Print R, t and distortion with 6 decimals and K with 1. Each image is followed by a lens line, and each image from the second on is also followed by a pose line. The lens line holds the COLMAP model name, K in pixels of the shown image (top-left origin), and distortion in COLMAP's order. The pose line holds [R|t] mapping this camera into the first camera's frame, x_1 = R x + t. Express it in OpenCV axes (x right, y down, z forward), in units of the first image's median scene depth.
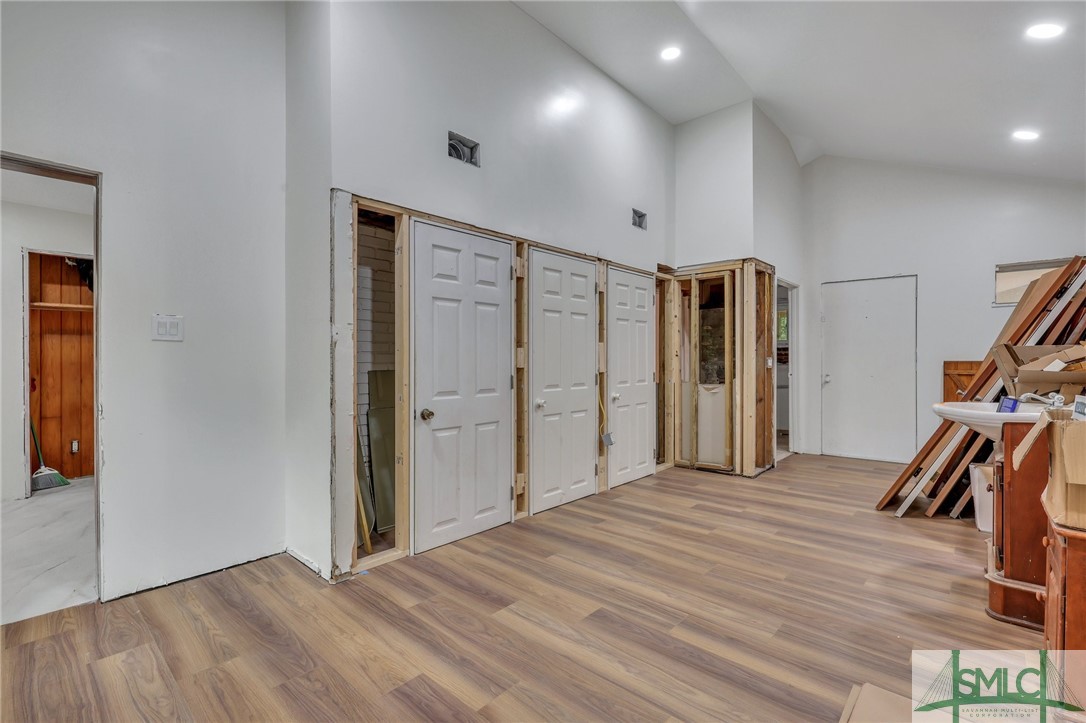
lens RADIAL K [[489.1, 0, 544.1], [0, 489.1, 359.7], [0, 0, 1]] dist [-0.002118, -0.000913]
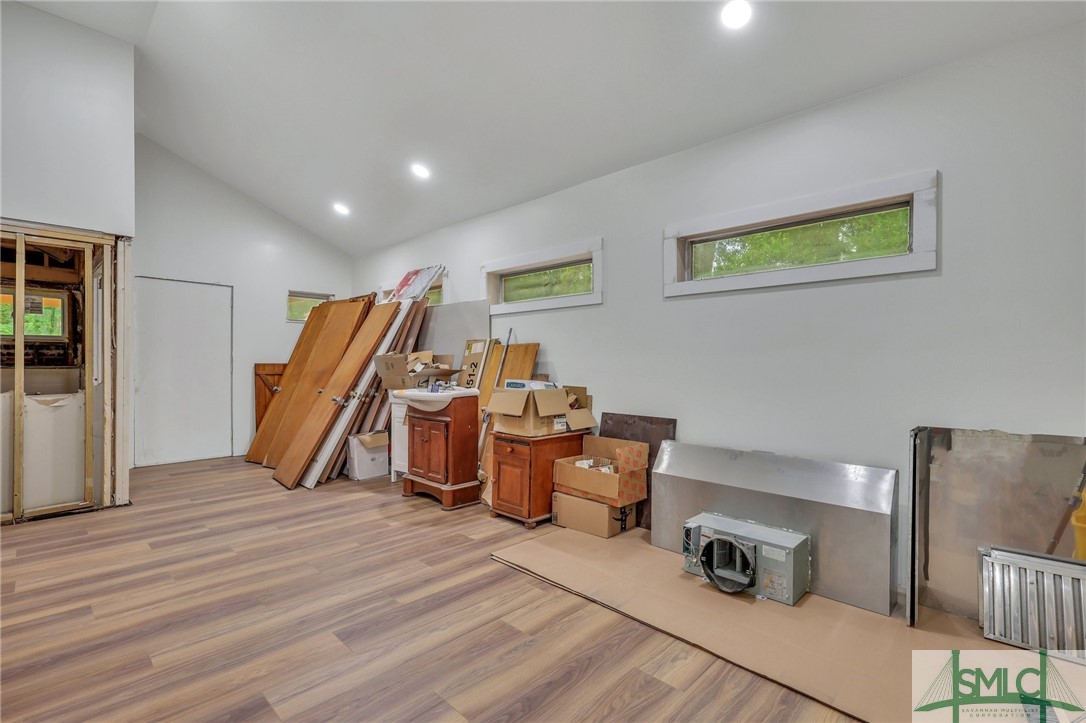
lens RADIAL K [[489.1, 0, 544.1], [0, 489.1, 359.7], [0, 0, 1]] dist [-0.002118, -0.000913]
pose [[0.036117, 0.009793, 0.999300, -0.590480], [-0.004278, 0.999944, -0.009644, 0.004261], [-0.999338, -0.003927, 0.036157, 0.434008]]
